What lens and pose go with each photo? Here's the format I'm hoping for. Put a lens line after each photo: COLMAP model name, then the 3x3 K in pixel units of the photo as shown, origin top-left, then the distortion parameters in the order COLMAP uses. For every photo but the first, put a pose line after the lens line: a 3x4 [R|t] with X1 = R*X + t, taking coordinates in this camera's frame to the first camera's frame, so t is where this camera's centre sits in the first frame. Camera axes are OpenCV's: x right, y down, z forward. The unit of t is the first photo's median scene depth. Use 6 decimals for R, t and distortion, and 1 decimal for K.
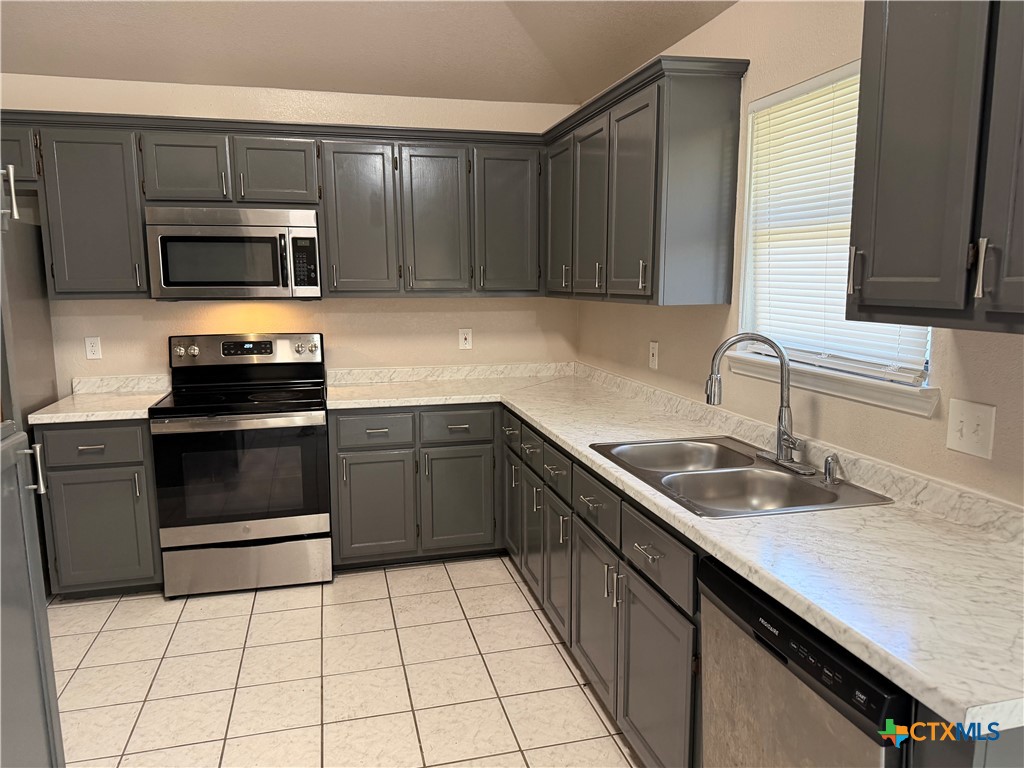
lens RADIAL K [[720.6, 0, 513.5], [0, 720.6, 381.0], [0, 0, 1]] dist [0.156325, -0.245974]
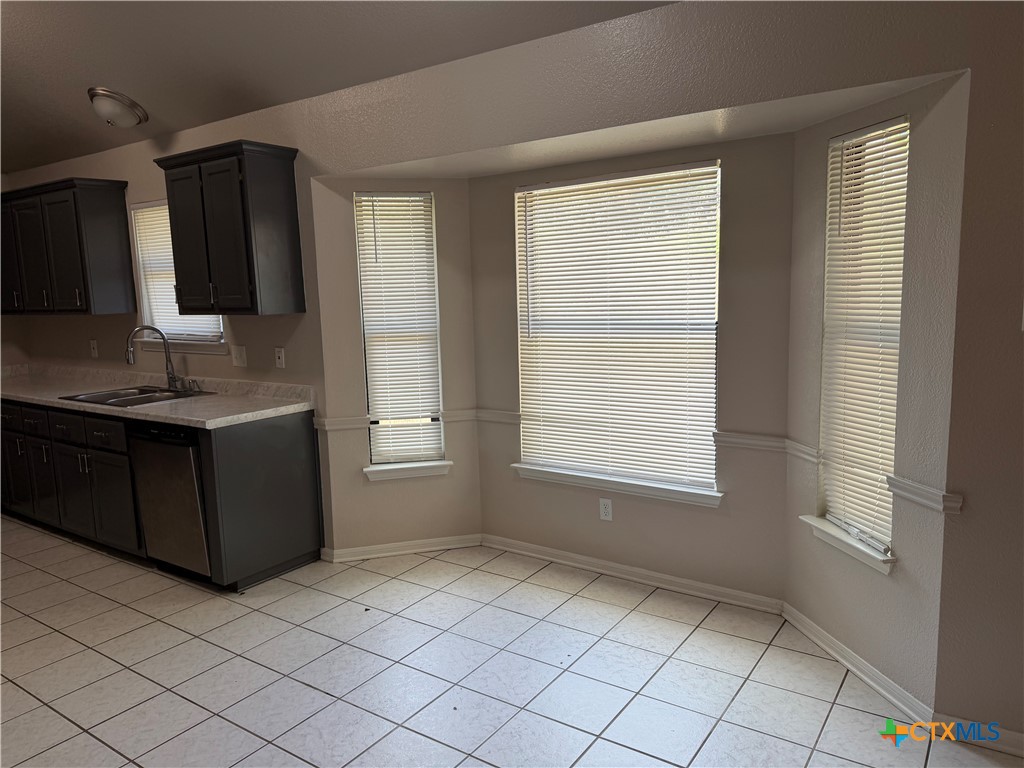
lens RADIAL K [[712.9, 0, 506.7], [0, 712.9, 388.6], [0, 0, 1]] dist [0.063328, -0.077798]
pose [[0.757326, -0.111049, 0.643526, -0.209070], [0.118632, 0.992434, 0.031647, 0.156424], [-0.642171, 0.052376, 0.764770, -1.104058]]
